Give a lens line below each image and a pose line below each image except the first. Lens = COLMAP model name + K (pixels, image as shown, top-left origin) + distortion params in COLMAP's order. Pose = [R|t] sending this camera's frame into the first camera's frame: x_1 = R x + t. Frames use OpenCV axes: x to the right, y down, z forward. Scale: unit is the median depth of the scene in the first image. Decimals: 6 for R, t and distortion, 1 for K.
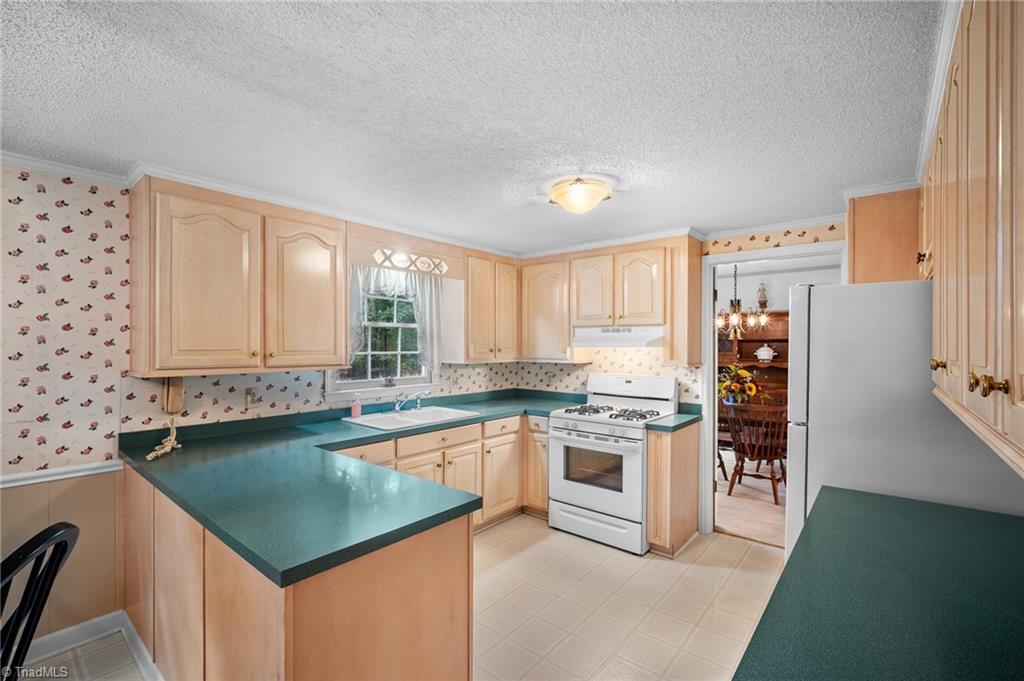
lens RADIAL K [[450.3, 0, 518.0], [0, 450.3, 346.8], [0, 0, 1]] dist [-0.011318, 0.003141]
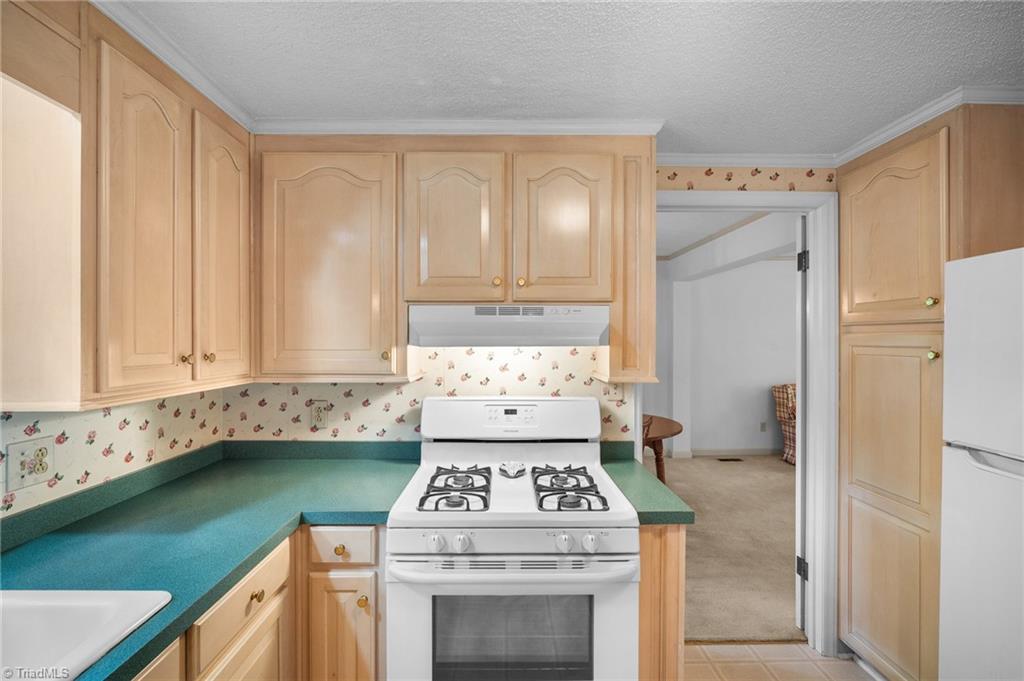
lens RADIAL K [[450.3, 0, 505.1], [0, 450.3, 342.6], [0, 0, 1]] dist [-0.011318, 0.003141]
pose [[0.770464, -0.004792, 0.637466, -0.095903], [0.006707, 0.999977, -0.000590, -0.002365], [-0.637448, 0.004730, 0.770479, 0.636355]]
